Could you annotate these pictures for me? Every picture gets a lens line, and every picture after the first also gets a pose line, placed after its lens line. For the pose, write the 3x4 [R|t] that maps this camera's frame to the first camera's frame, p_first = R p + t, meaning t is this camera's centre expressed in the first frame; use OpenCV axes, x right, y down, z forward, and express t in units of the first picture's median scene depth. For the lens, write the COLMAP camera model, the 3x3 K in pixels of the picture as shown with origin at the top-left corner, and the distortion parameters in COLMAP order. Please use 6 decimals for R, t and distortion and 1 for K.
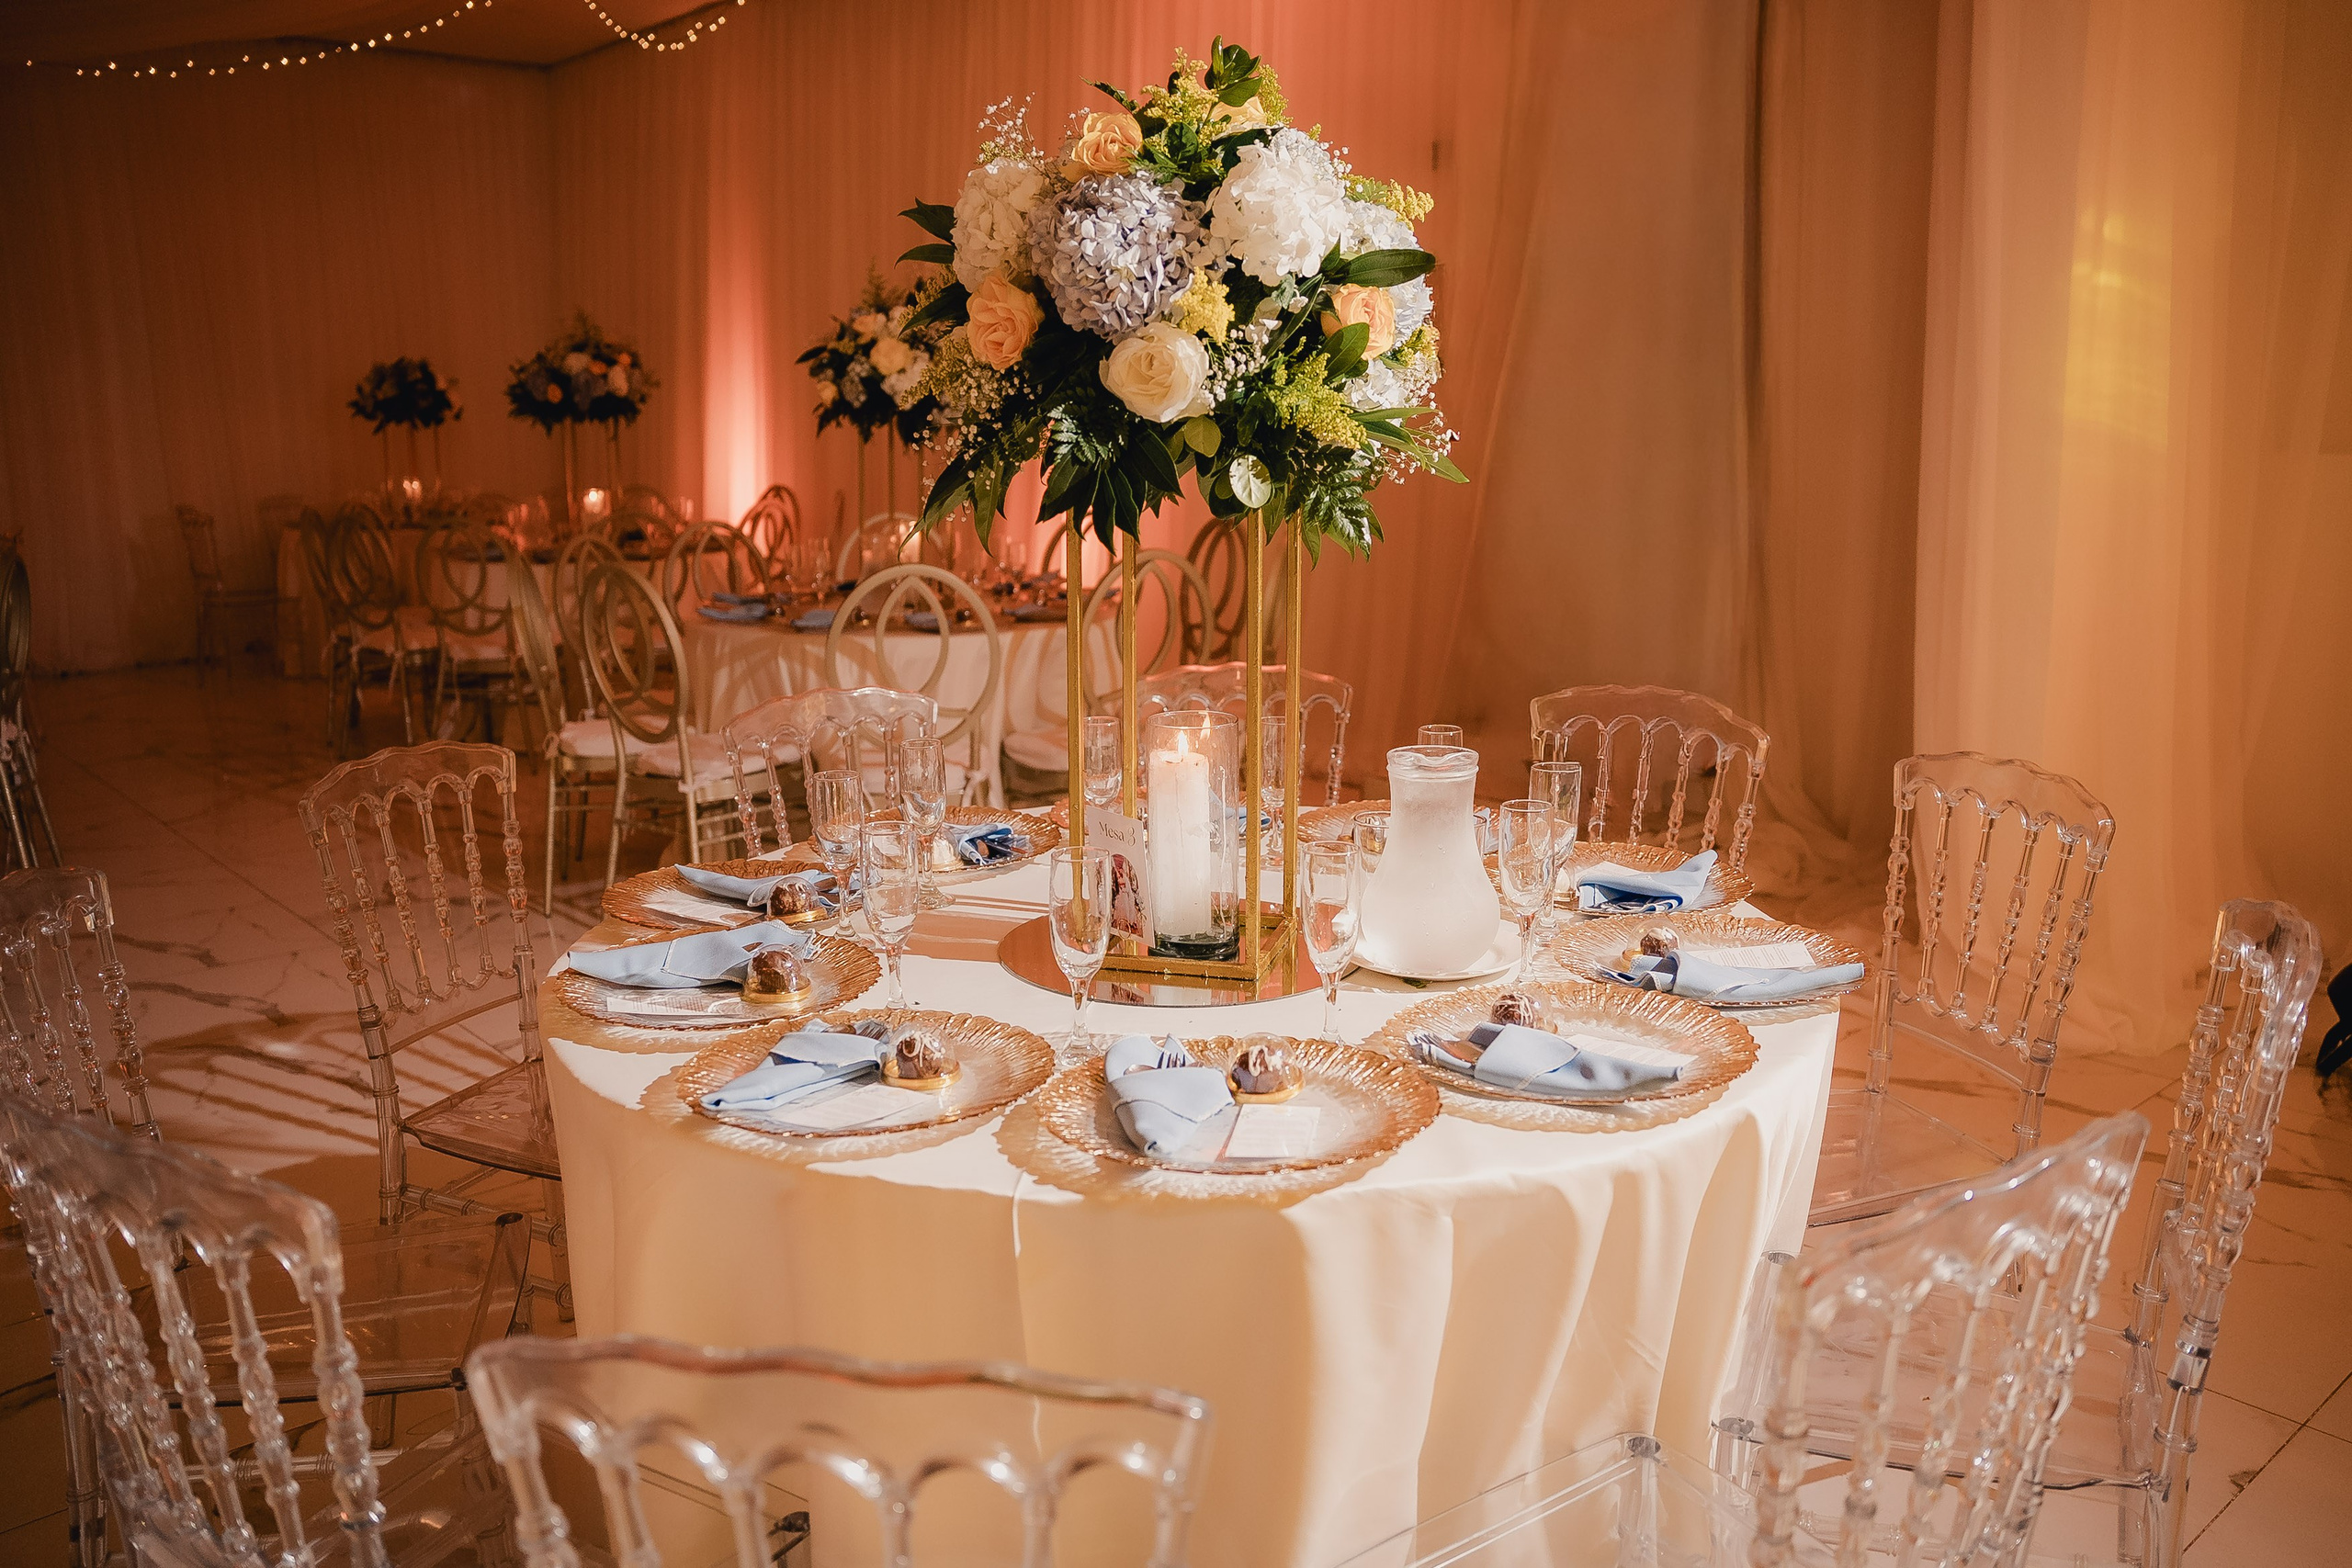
lens RADIAL K [[1863.9, 0, 1176.0], [0, 1863.9, 784.0], [0, 0, 1]] dist [-0.152687, 0.164881]
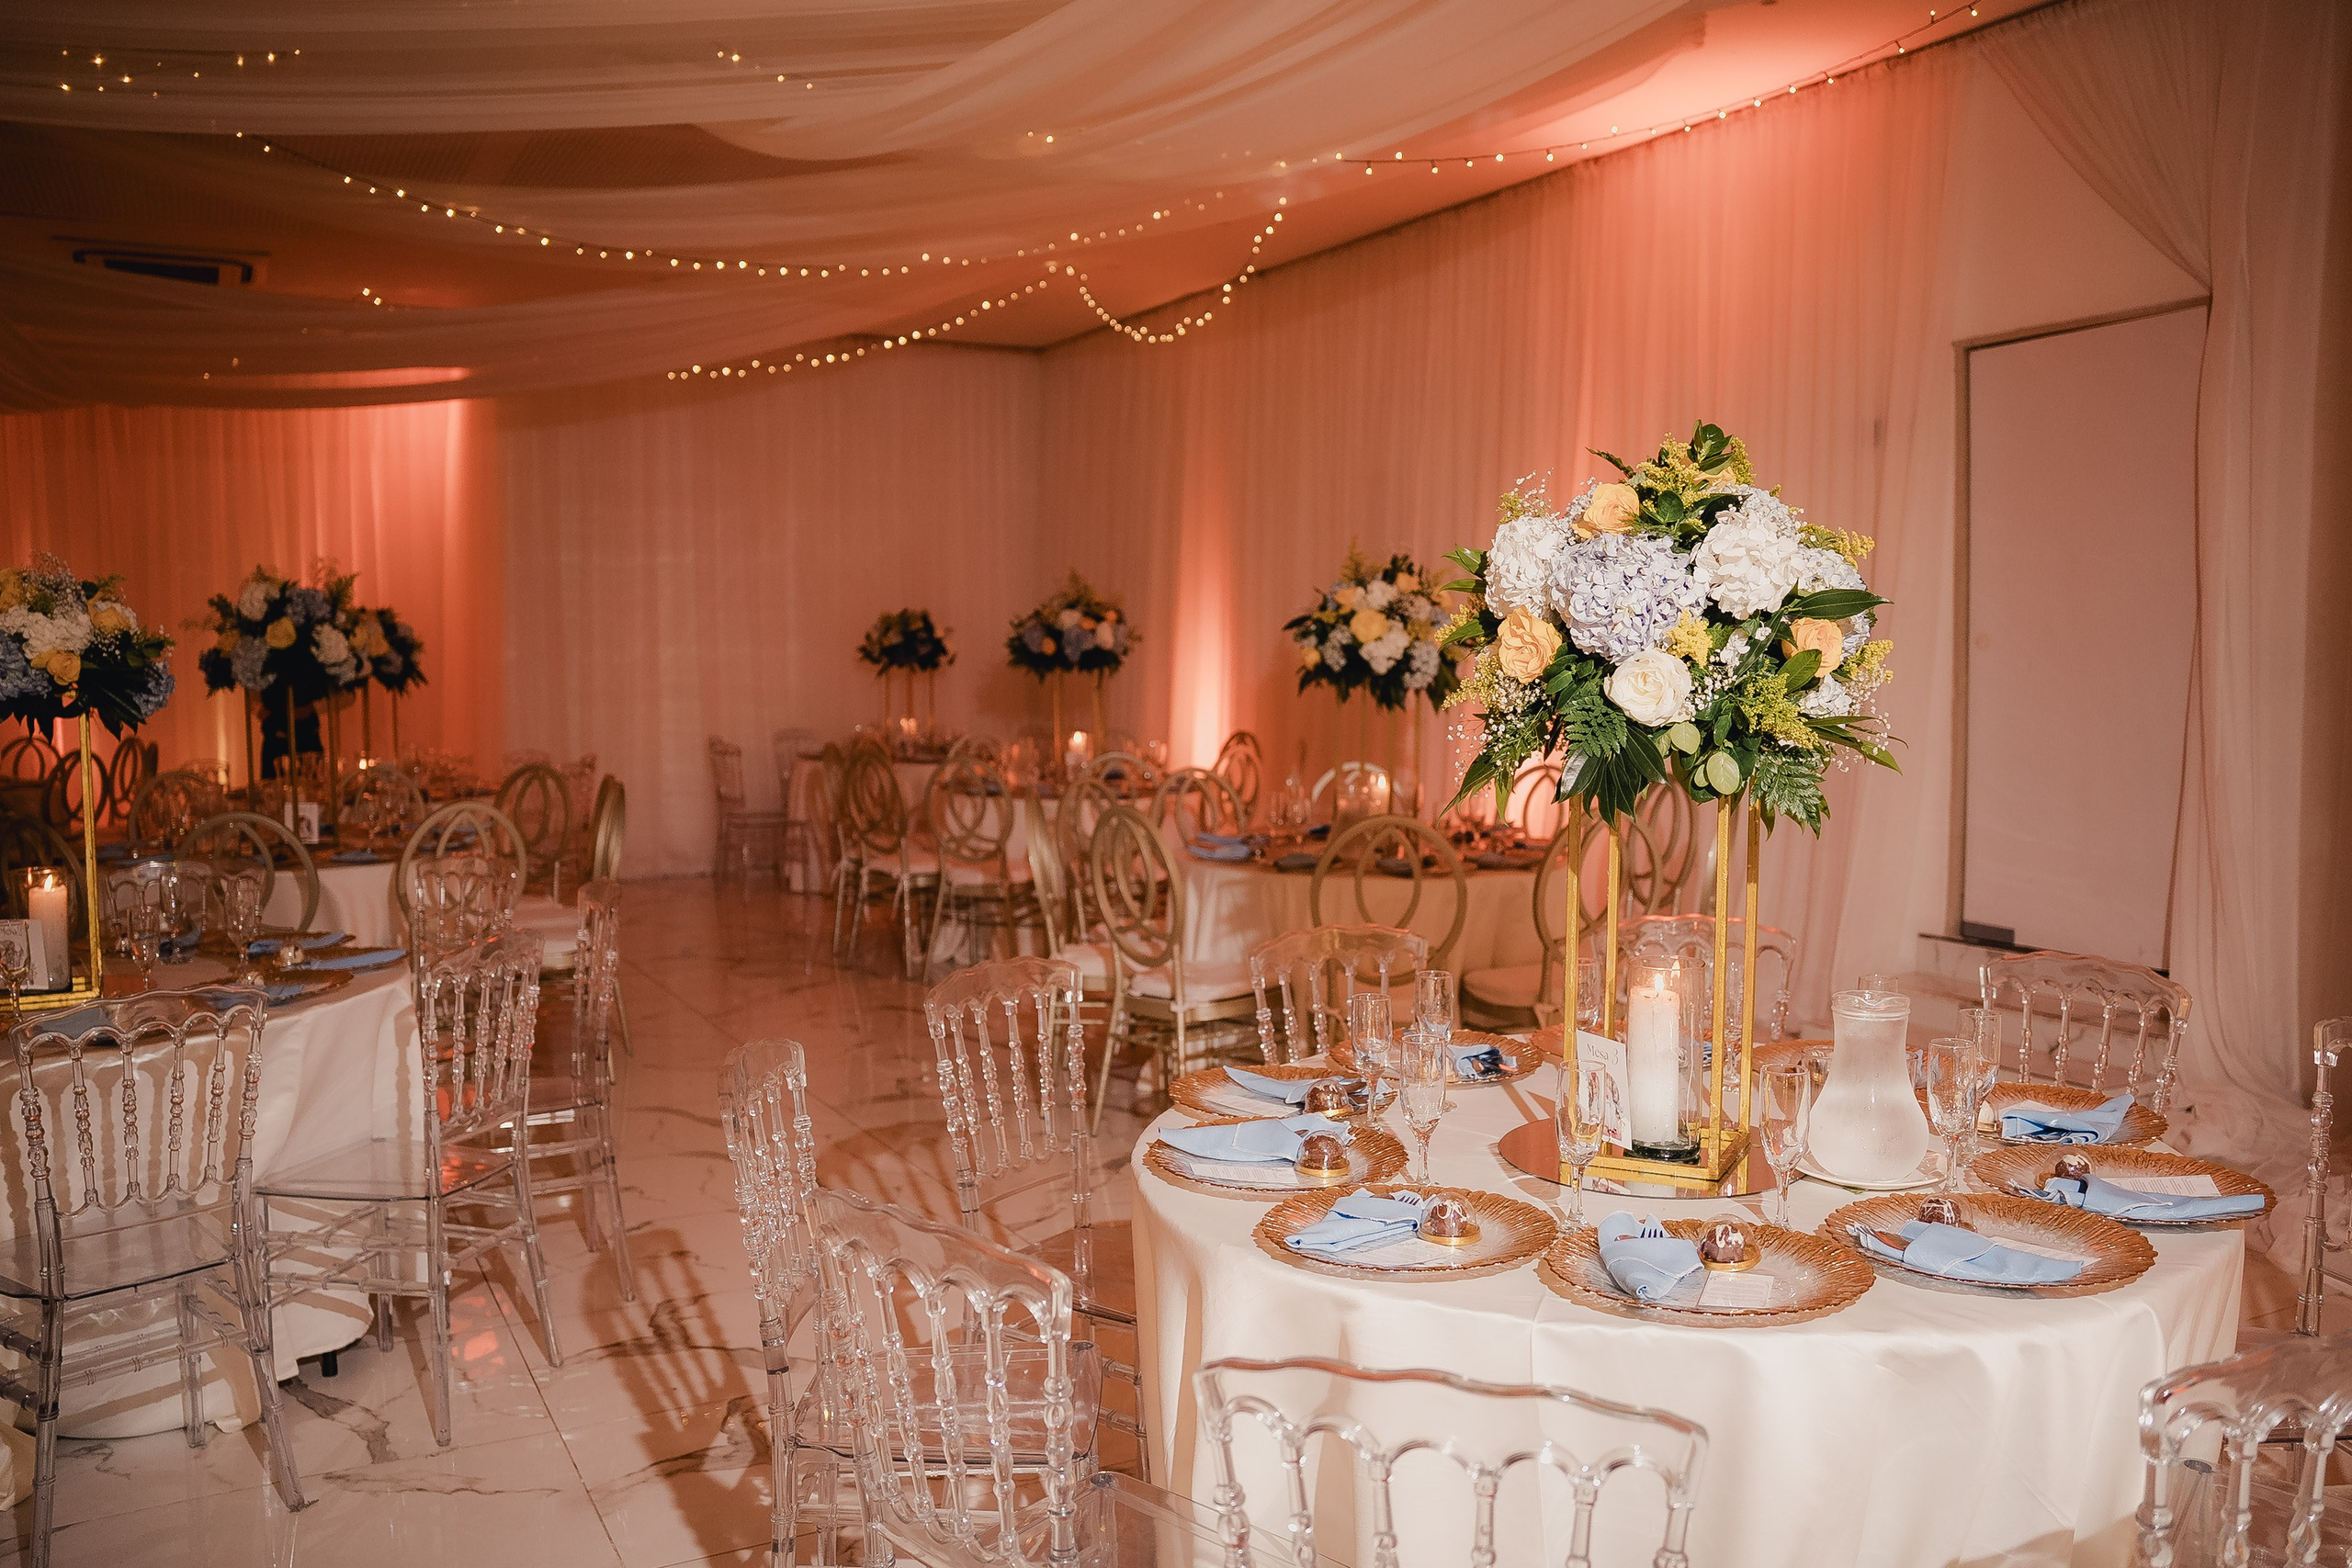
lens RADIAL K [[1863.9, 0, 1176.0], [0, 1863.9, 784.0], [0, 0, 1]] dist [-0.152687, 0.164881]
pose [[0.974104, 0.018118, -0.225374, -0.013204], [-0.046620, 0.991460, -0.121793, 0.004516], [0.221243, 0.129146, 0.966630, -0.095198]]
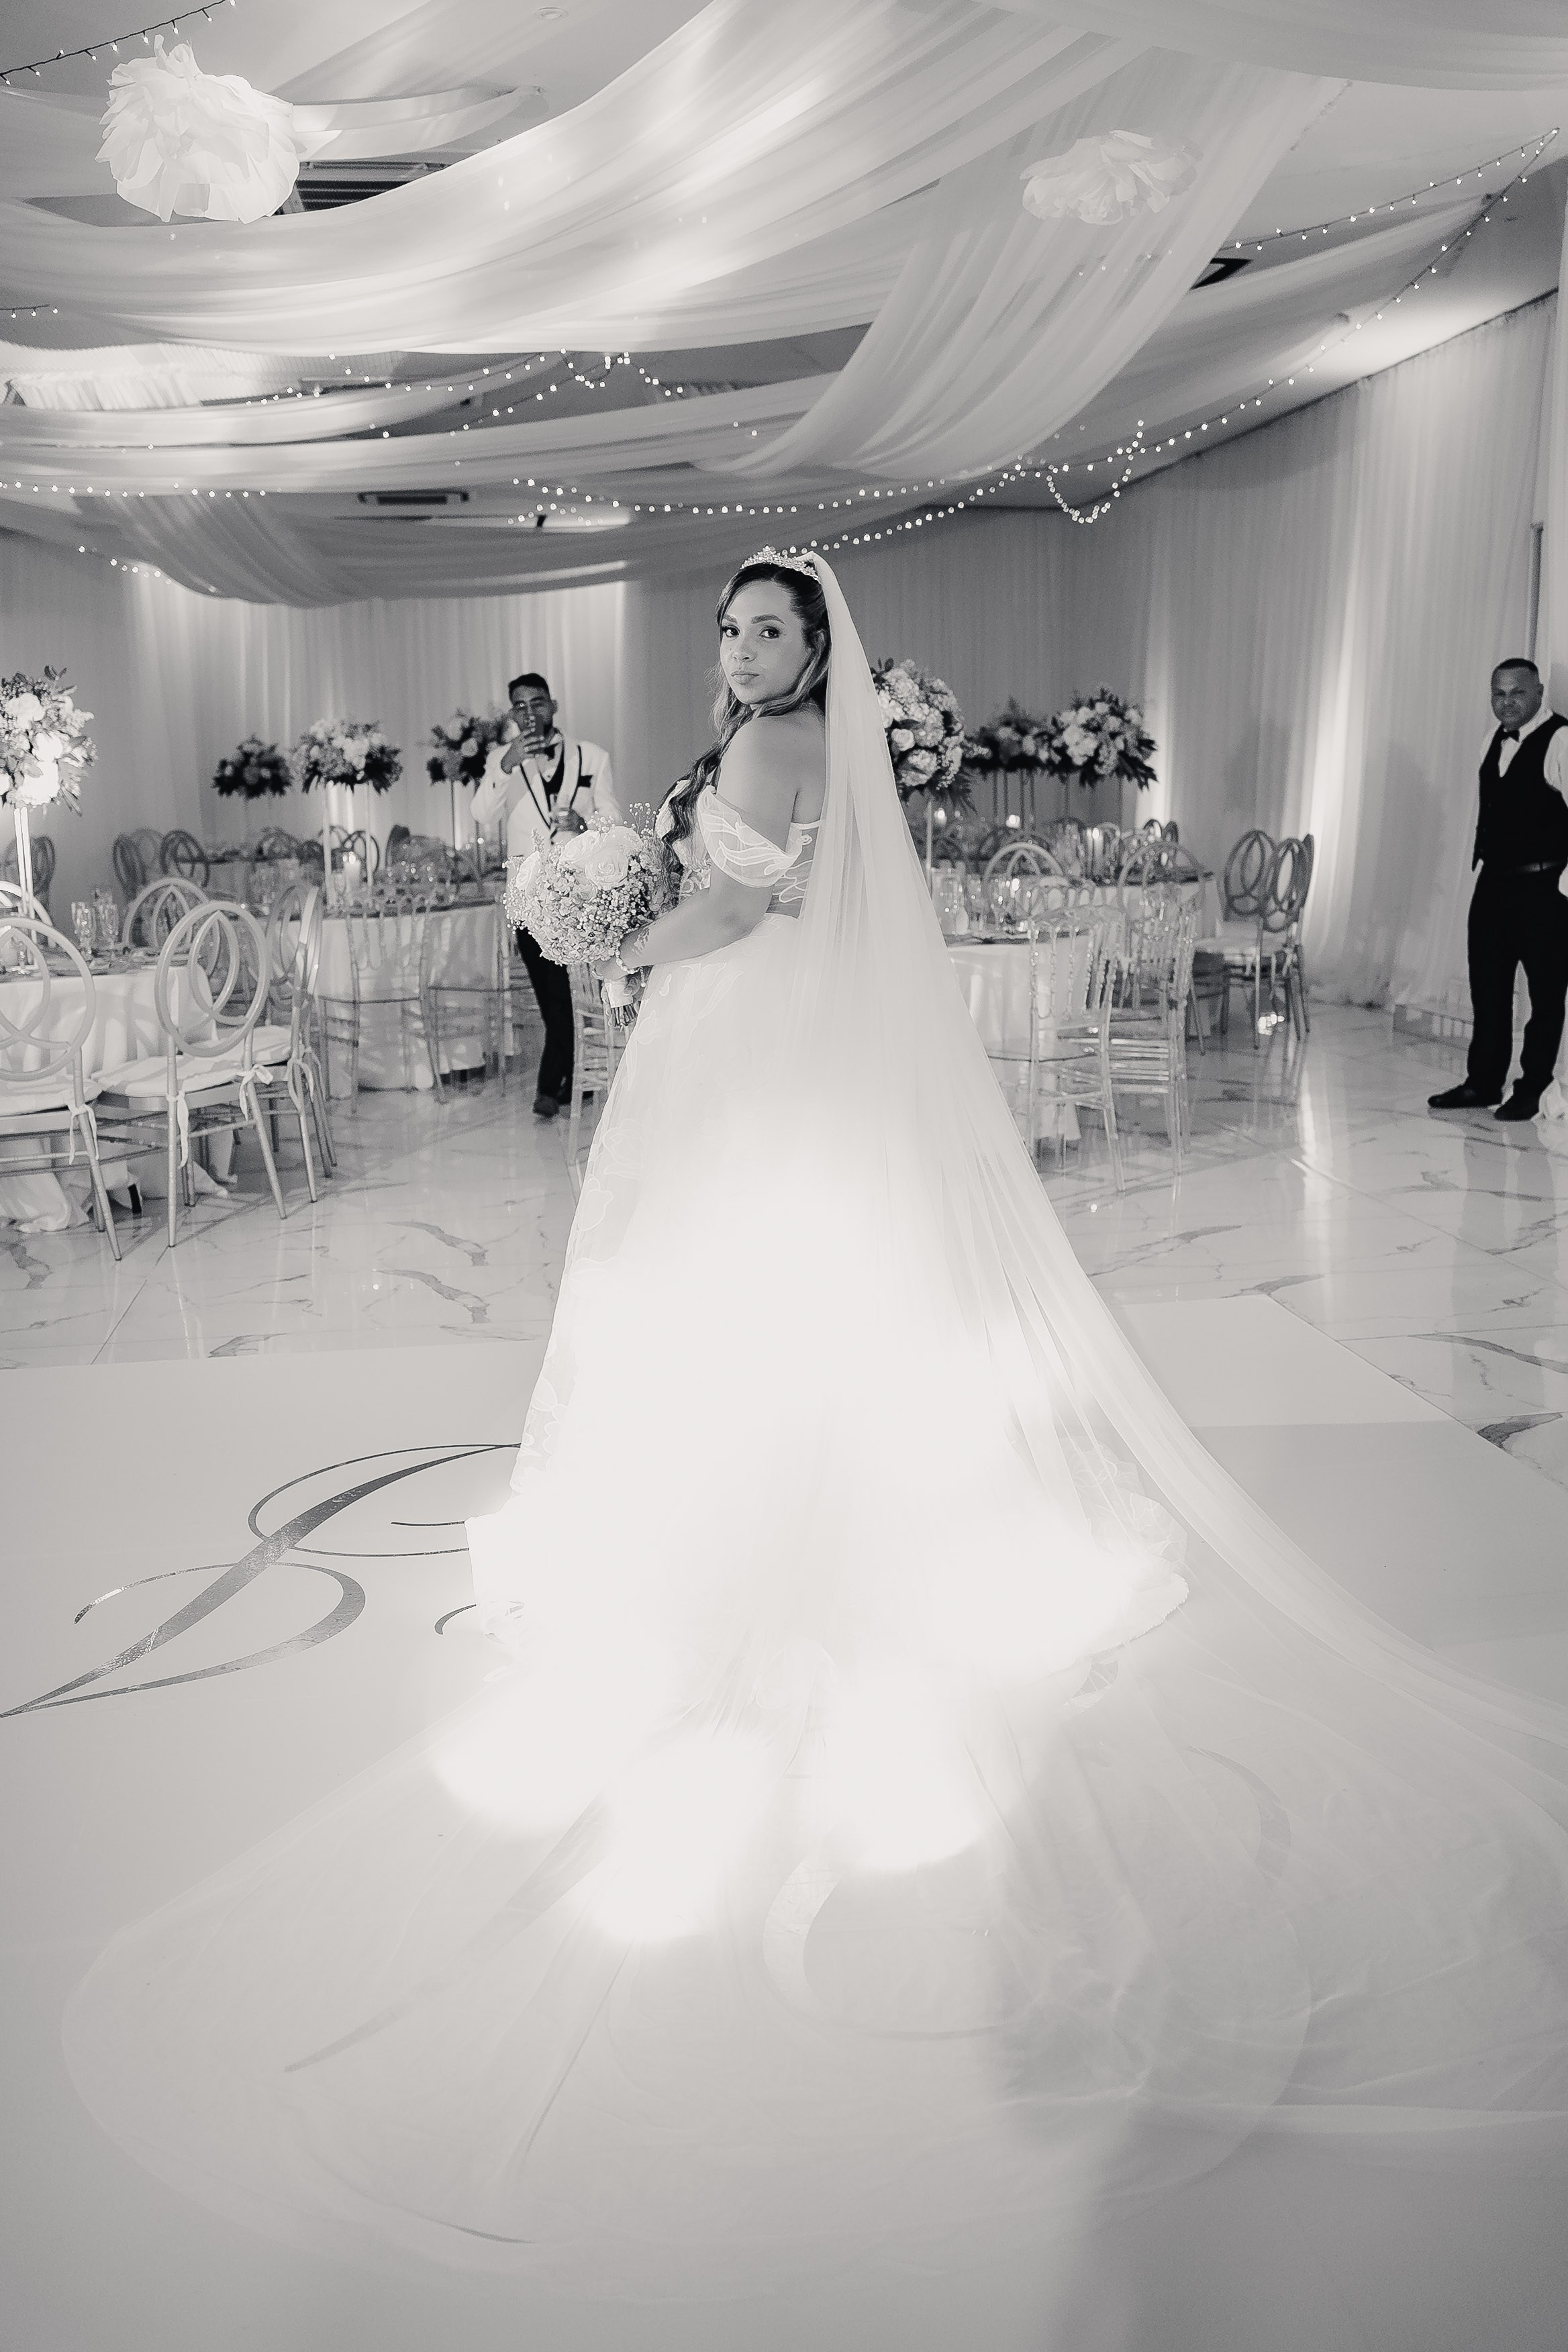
lens RADIAL K [[2037.6, 0, 784.0], [0, 2037.6, 1176.0], [0, 0, 1]] dist [-0.126039, 0.191076]
pose [[0.841377, 0.098745, -0.531352, 0.688065], [-0.098807, 0.994701, 0.028396, 0.165871], [0.531341, 0.028609, 0.846675, -0.800625]]
